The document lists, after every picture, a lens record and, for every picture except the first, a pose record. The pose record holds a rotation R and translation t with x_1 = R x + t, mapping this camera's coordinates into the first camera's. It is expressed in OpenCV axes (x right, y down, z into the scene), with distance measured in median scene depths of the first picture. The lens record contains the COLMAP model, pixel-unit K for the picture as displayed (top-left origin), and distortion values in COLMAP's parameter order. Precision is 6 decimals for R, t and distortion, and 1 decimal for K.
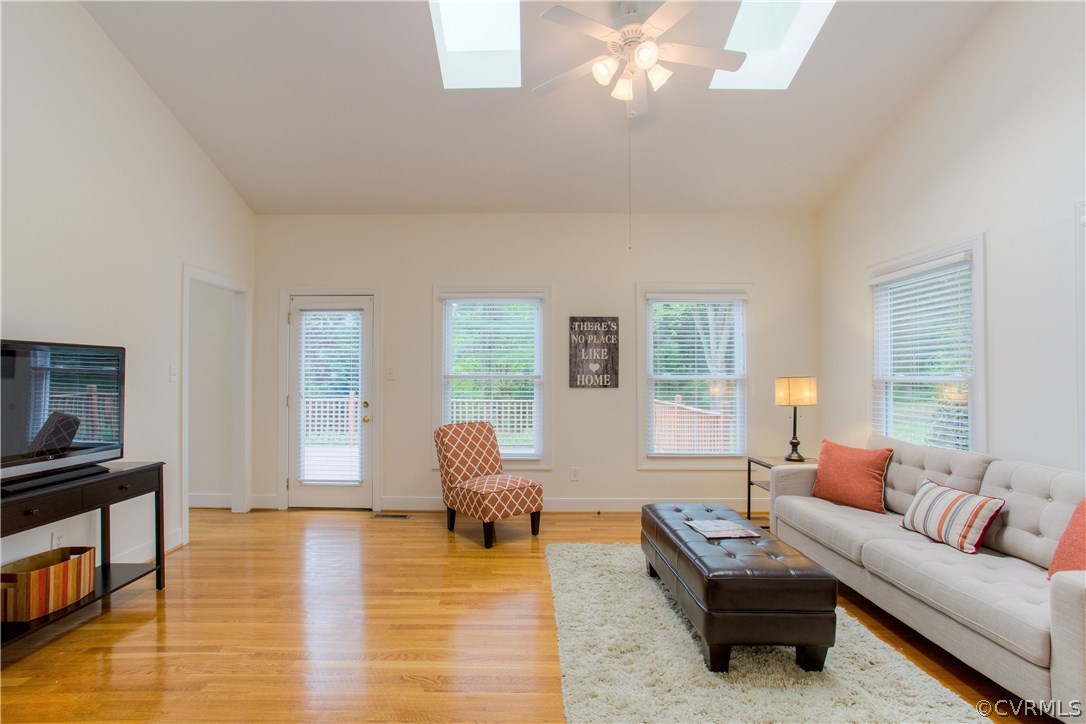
lens RADIAL K [[529.6, 0, 531.6], [0, 529.6, 370.1], [0, 0, 1]] dist [-0.027609, 0.010213]
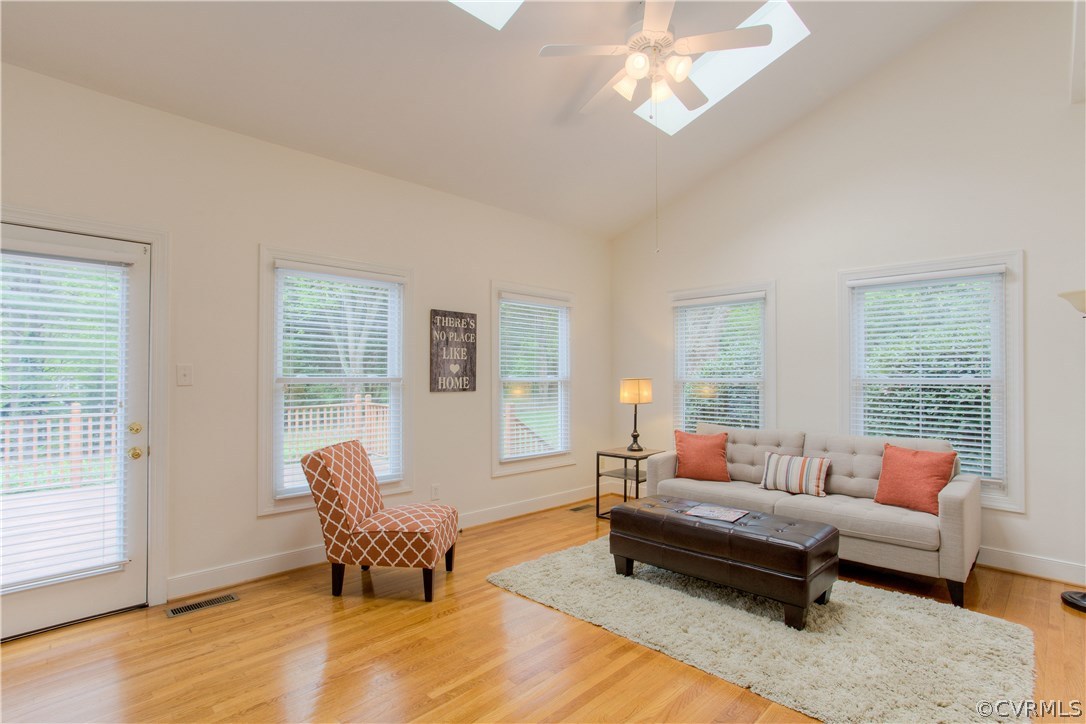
lens RADIAL K [[529.6, 0, 545.0], [0, 529.6, 370.9], [0, 0, 1]] dist [-0.027609, 0.010213]
pose [[0.697195, 0.008140, 0.716835, -0.412168], [-0.006519, 0.999966, -0.005015, 0.002221], [-0.716852, -0.001177, 0.697224, 0.272336]]
